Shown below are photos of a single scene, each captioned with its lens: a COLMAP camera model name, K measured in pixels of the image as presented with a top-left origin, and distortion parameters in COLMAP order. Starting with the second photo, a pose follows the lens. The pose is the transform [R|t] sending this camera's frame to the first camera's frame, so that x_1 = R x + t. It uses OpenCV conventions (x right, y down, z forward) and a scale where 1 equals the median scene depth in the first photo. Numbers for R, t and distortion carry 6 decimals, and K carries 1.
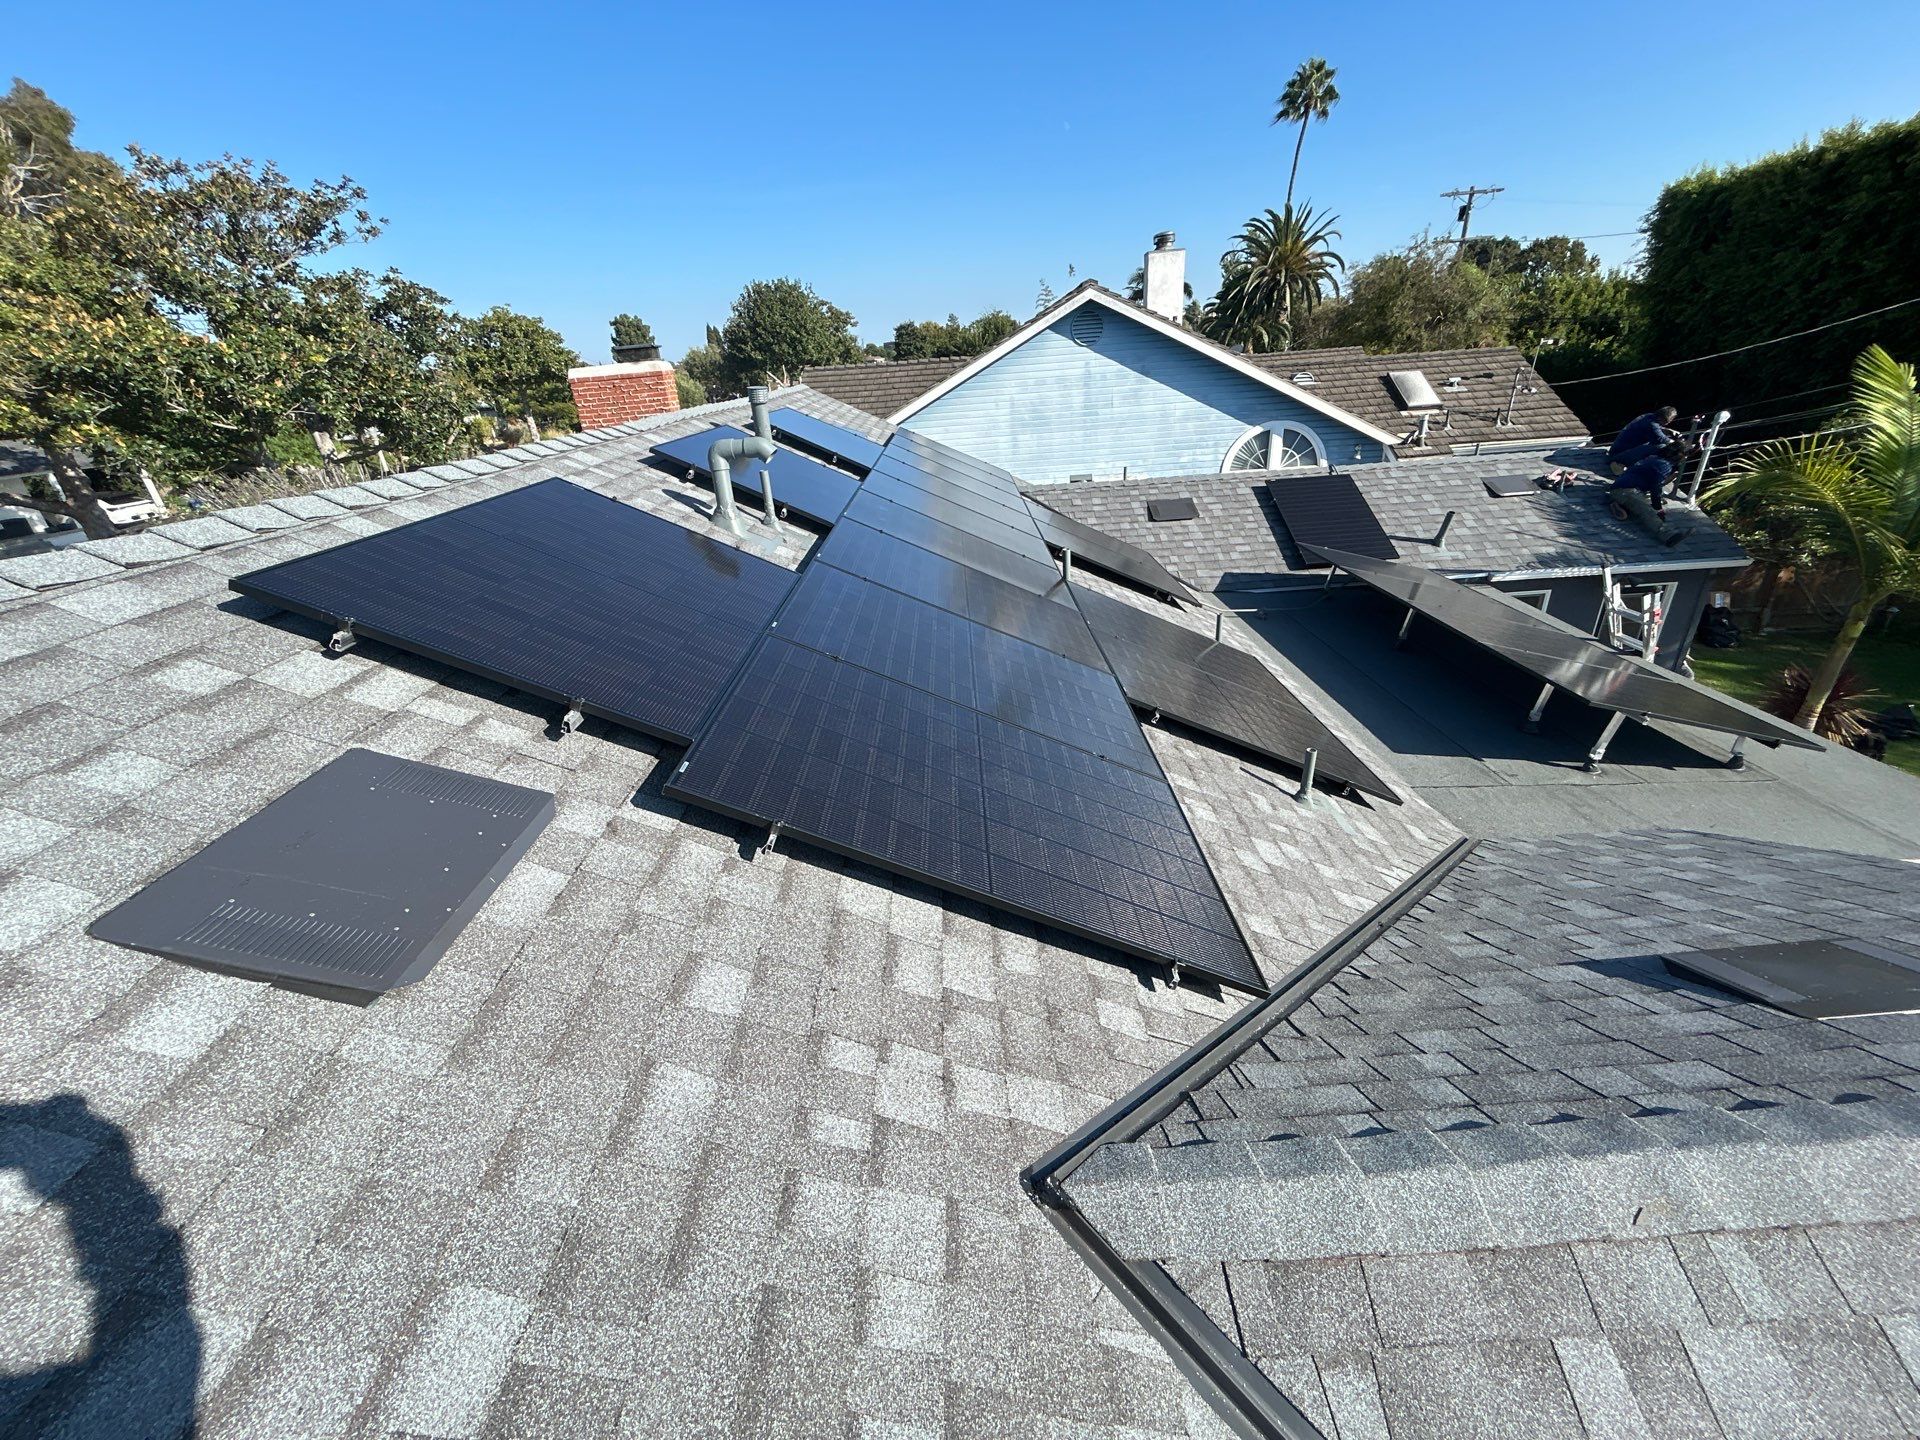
lens RADIAL K [[766.1, 0, 962.5], [0, 766.1, 717.5], [0, 0, 1]] dist [-0.001059, 0.000577]
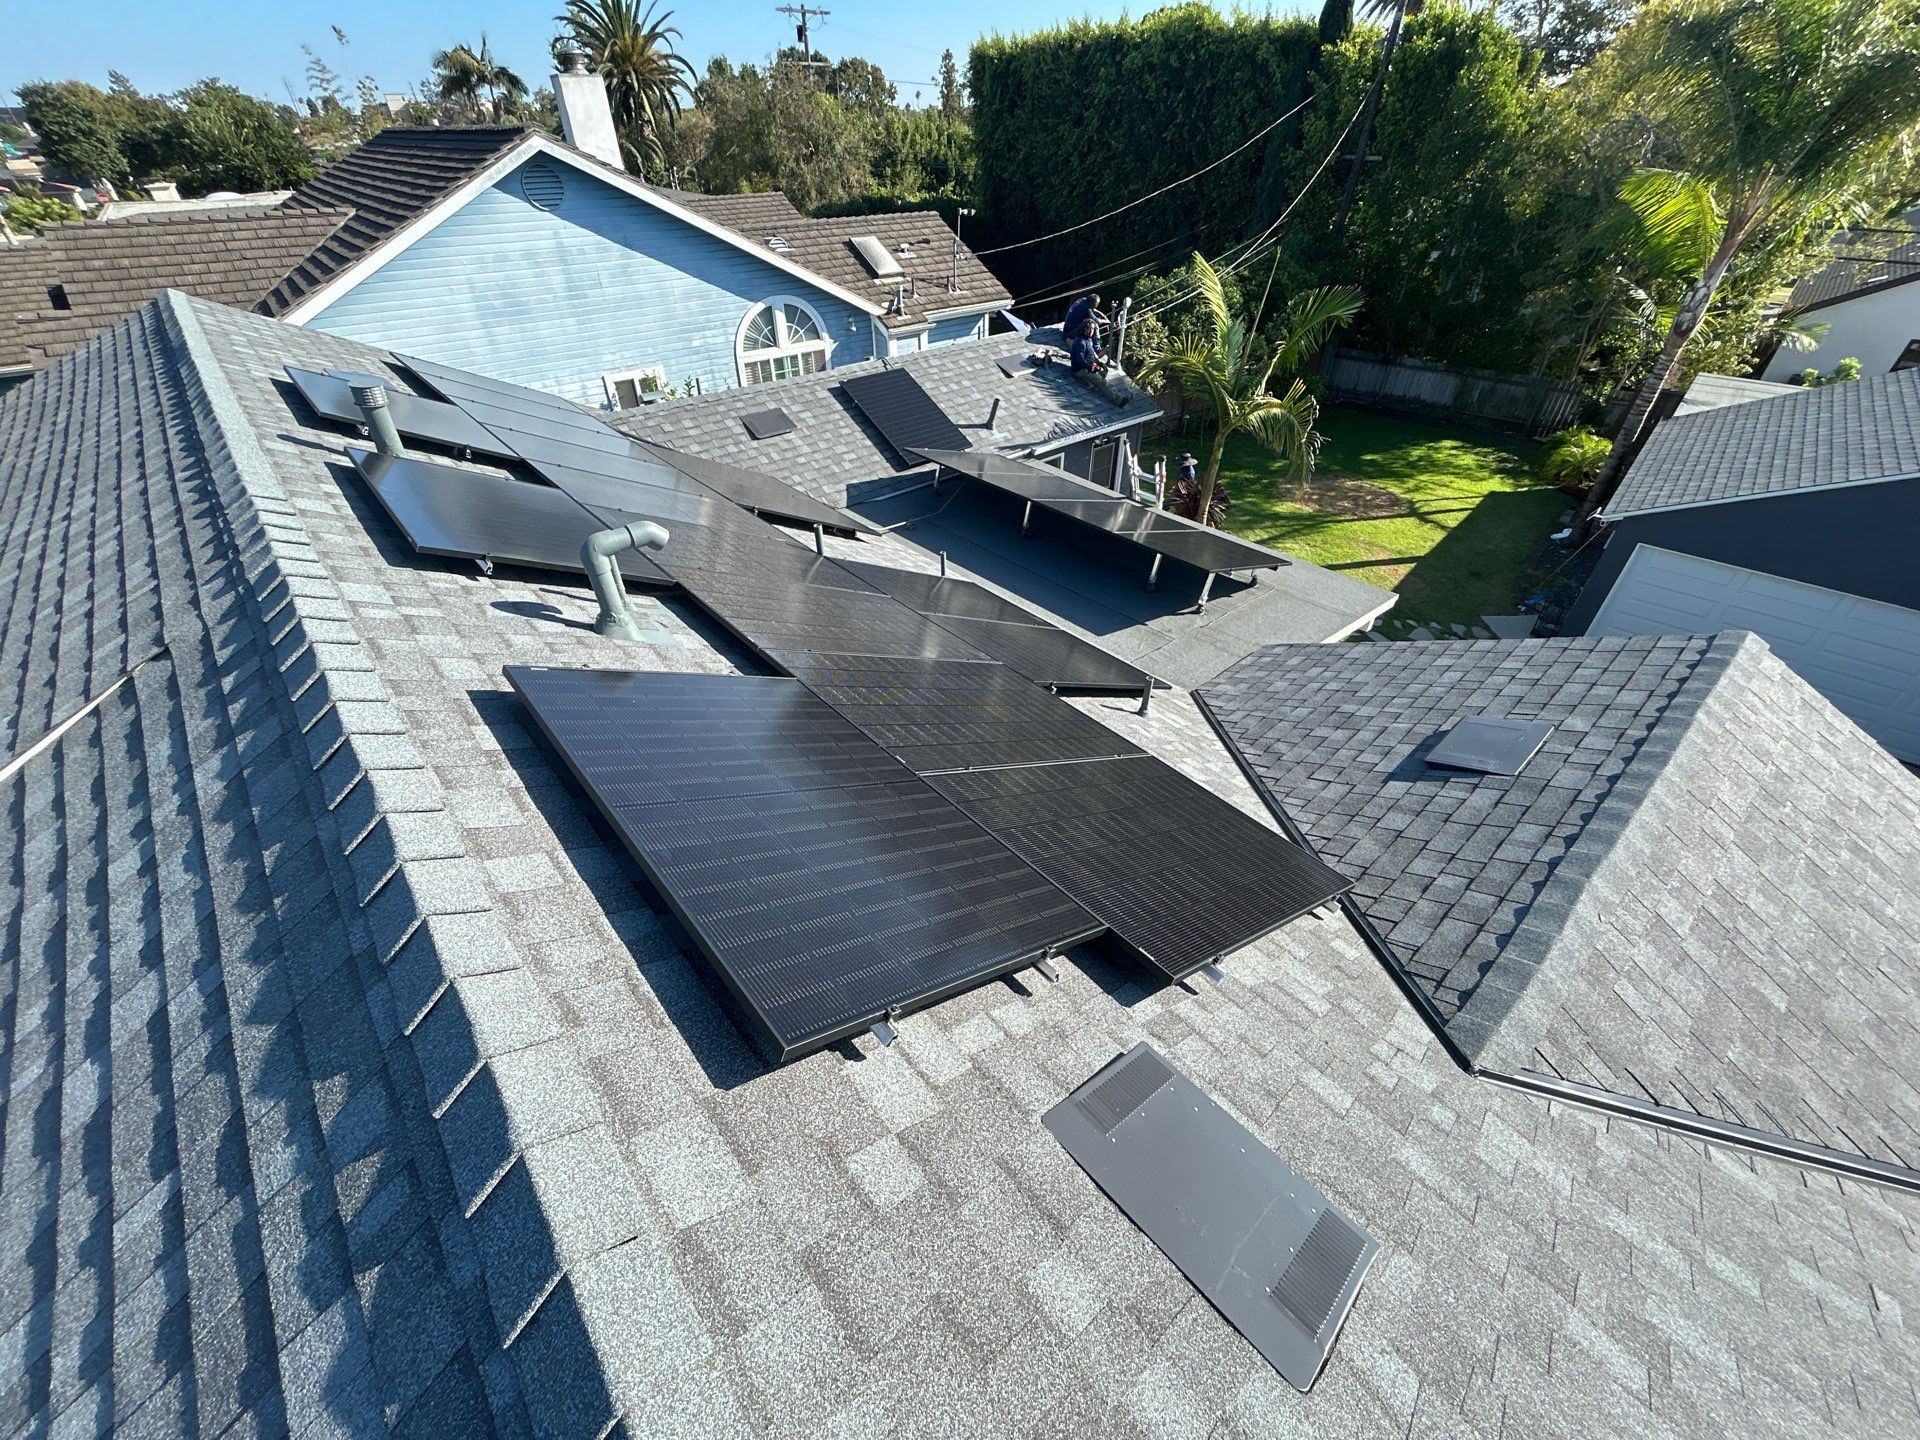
lens RADIAL K [[766.1, 0, 956.3], [0, 766.1, 714.9], [0, 0, 1]] dist [-0.001059, 0.000577]
pose [[0.765218, -0.340575, 0.546305, -0.137166], [0.234700, 0.937785, 0.255882, -0.079442], [-0.599464, -0.067588, 0.797543, 0.036543]]
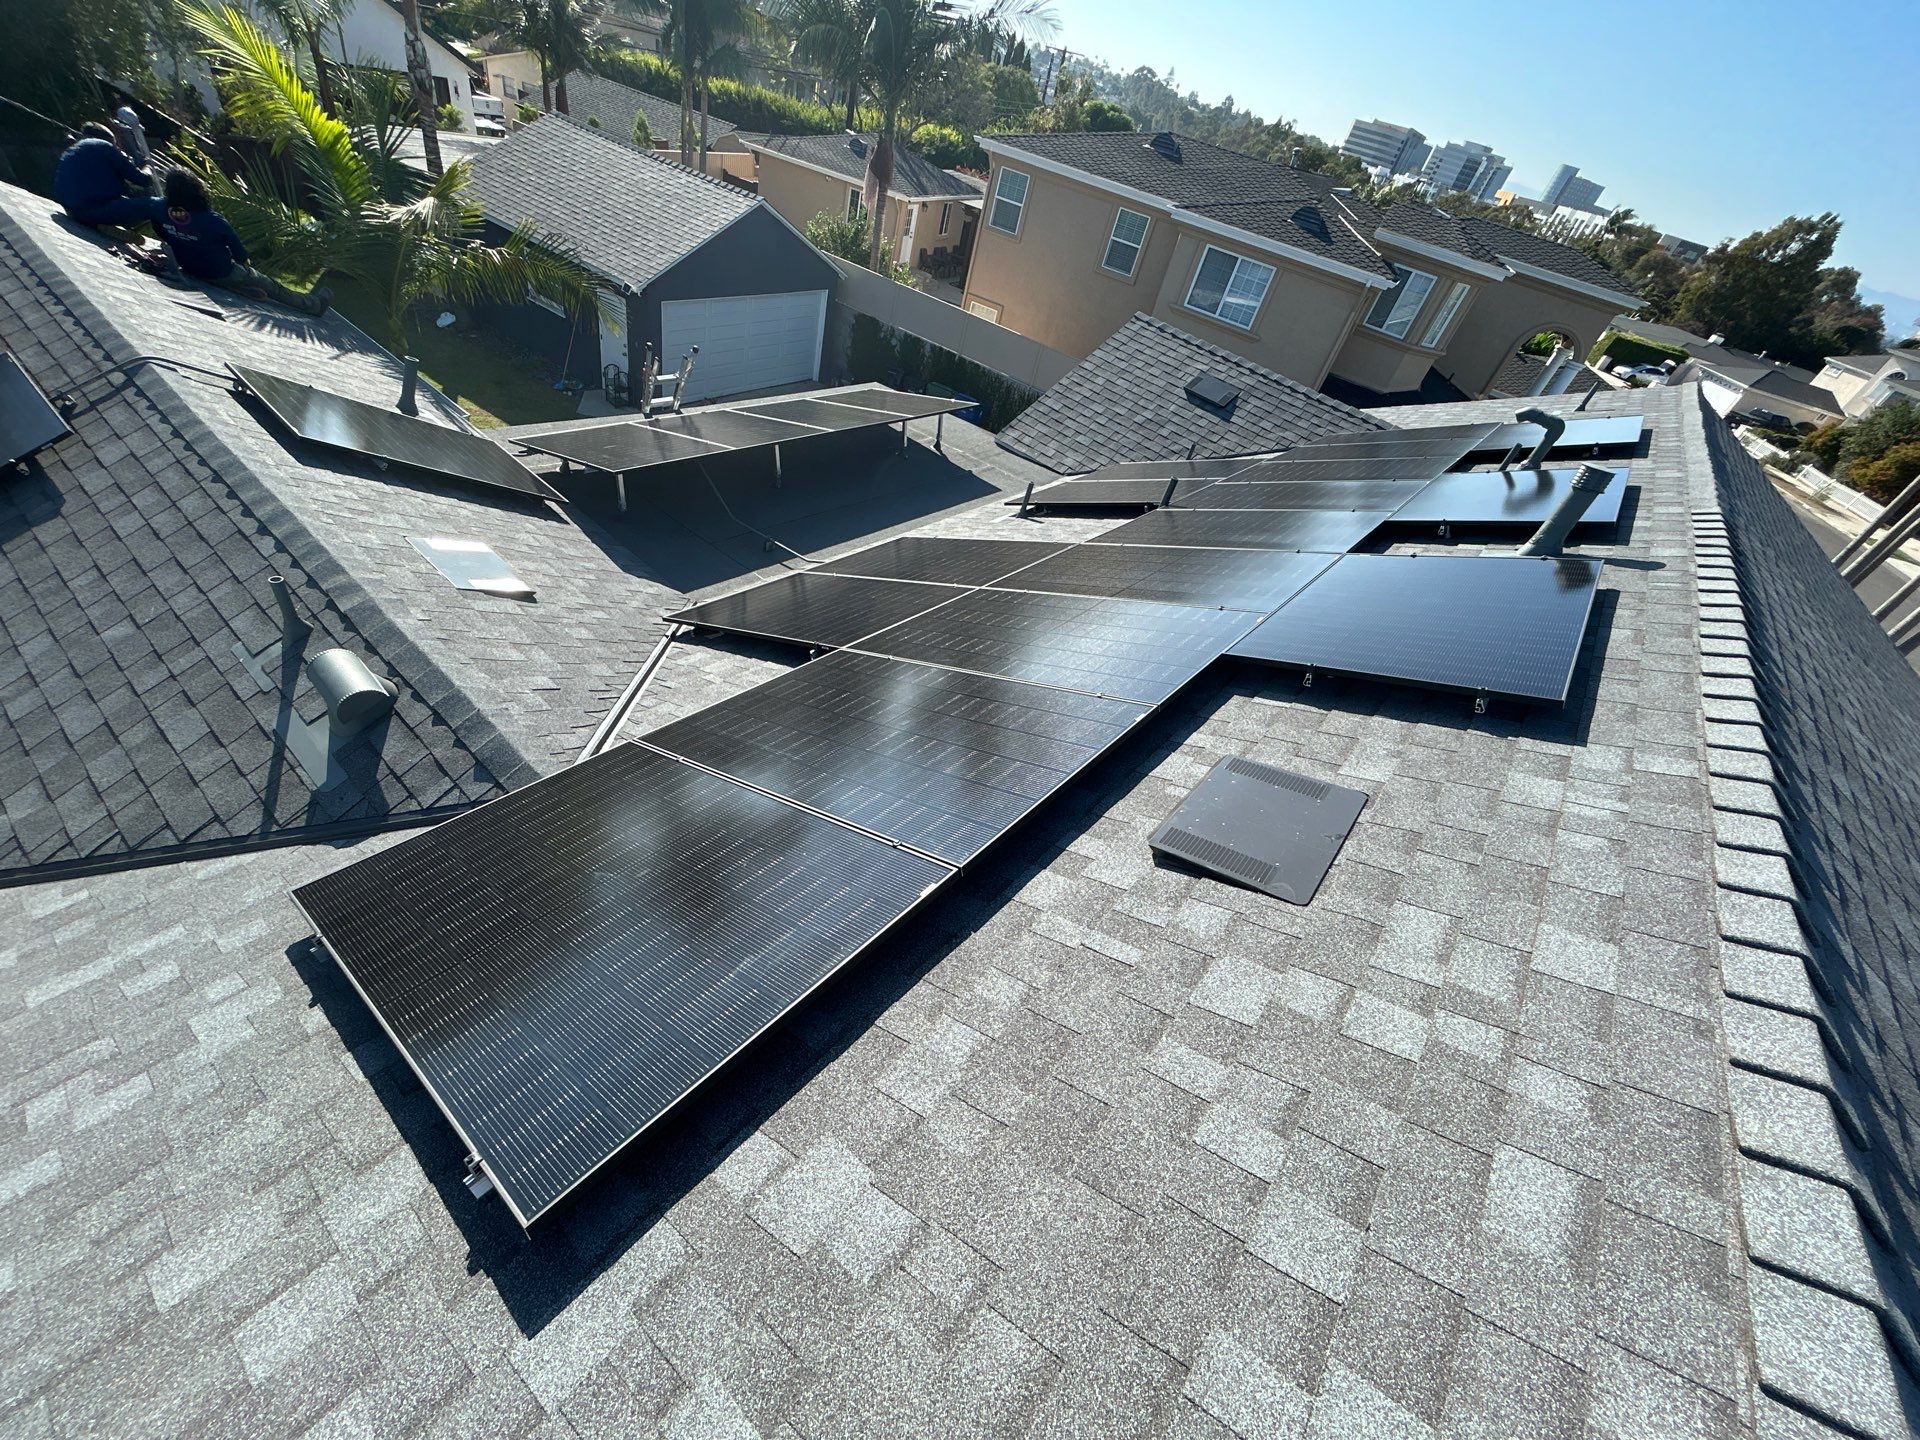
lens RADIAL K [[766.1, 0, 962.9], [0, 766.1, 714.4], [0, 0, 1]] dist [-0.001059, 0.000577]
pose [[-0.743062, -0.509549, 0.433842, -0.103357], [0.118598, 0.537752, 0.834720, -0.366276], [-0.658630, 0.671701, -0.339152, 0.678167]]
